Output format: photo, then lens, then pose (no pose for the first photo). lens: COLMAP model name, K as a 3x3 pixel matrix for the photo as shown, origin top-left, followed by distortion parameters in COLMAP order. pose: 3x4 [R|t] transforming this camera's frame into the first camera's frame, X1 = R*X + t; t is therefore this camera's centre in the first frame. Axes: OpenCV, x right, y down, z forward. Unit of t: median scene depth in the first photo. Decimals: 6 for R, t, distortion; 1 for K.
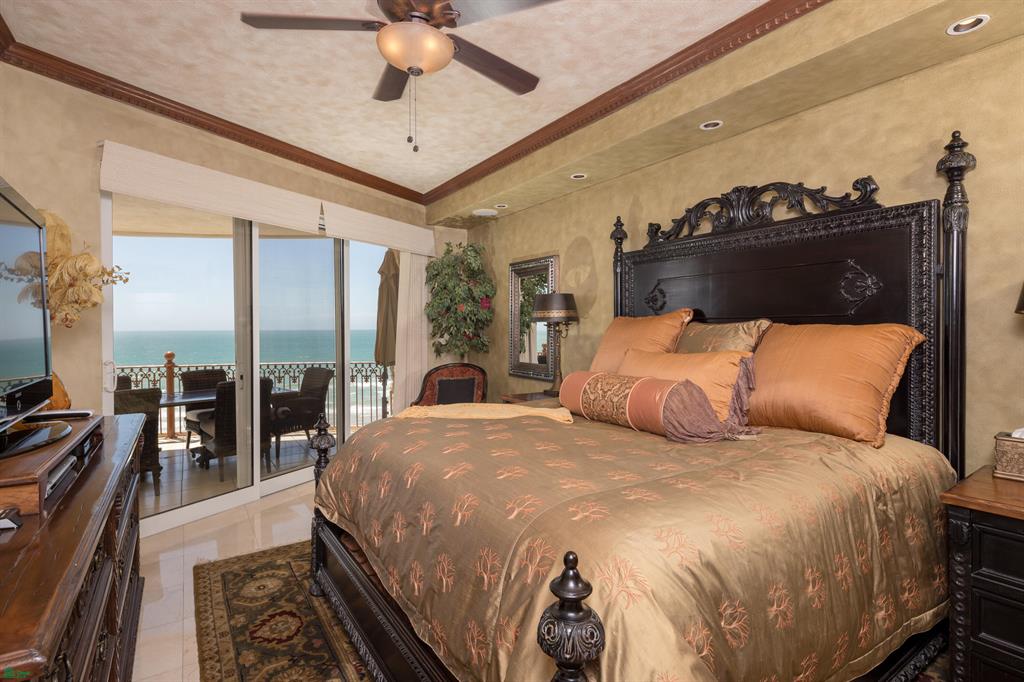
lens RADIAL K [[492.3, 0, 527.5], [0, 492.3, 332.3], [0, 0, 1]] dist [0.001520, -0.006200]
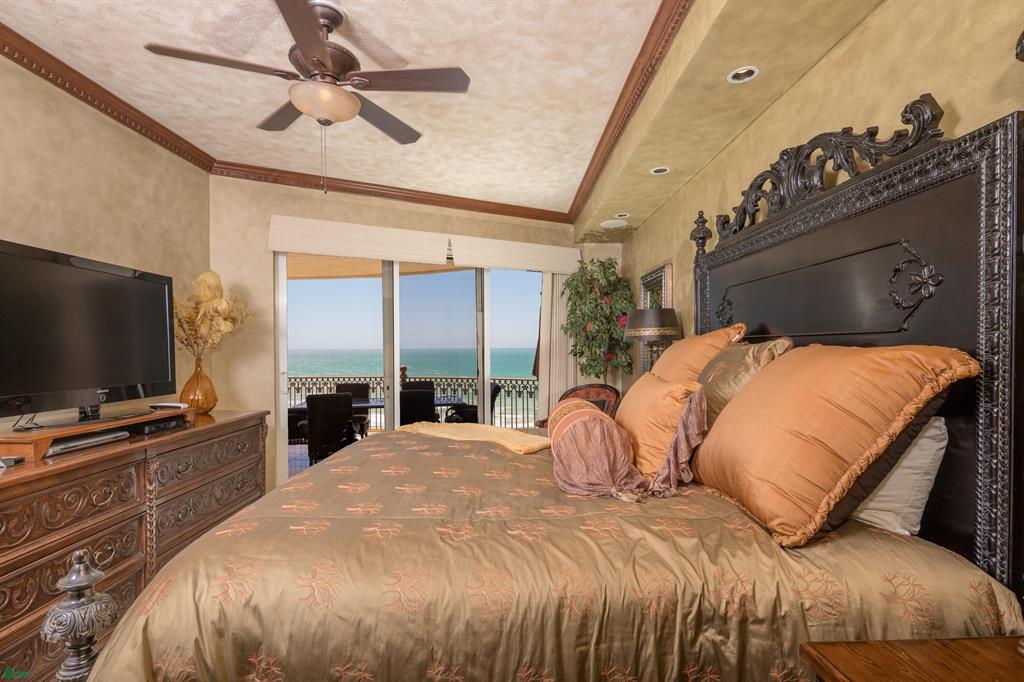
lens RADIAL K [[499.7, 0, 524.0], [0, 499.7, 354.4], [0, 0, 1]] dist [0.000283, -0.007427]
pose [[0.834259, 0.008626, -0.551305, 0.460798], [-0.003277, 0.999938, 0.010687, -0.008192], [0.551363, -0.007110, 0.834235, 0.172779]]
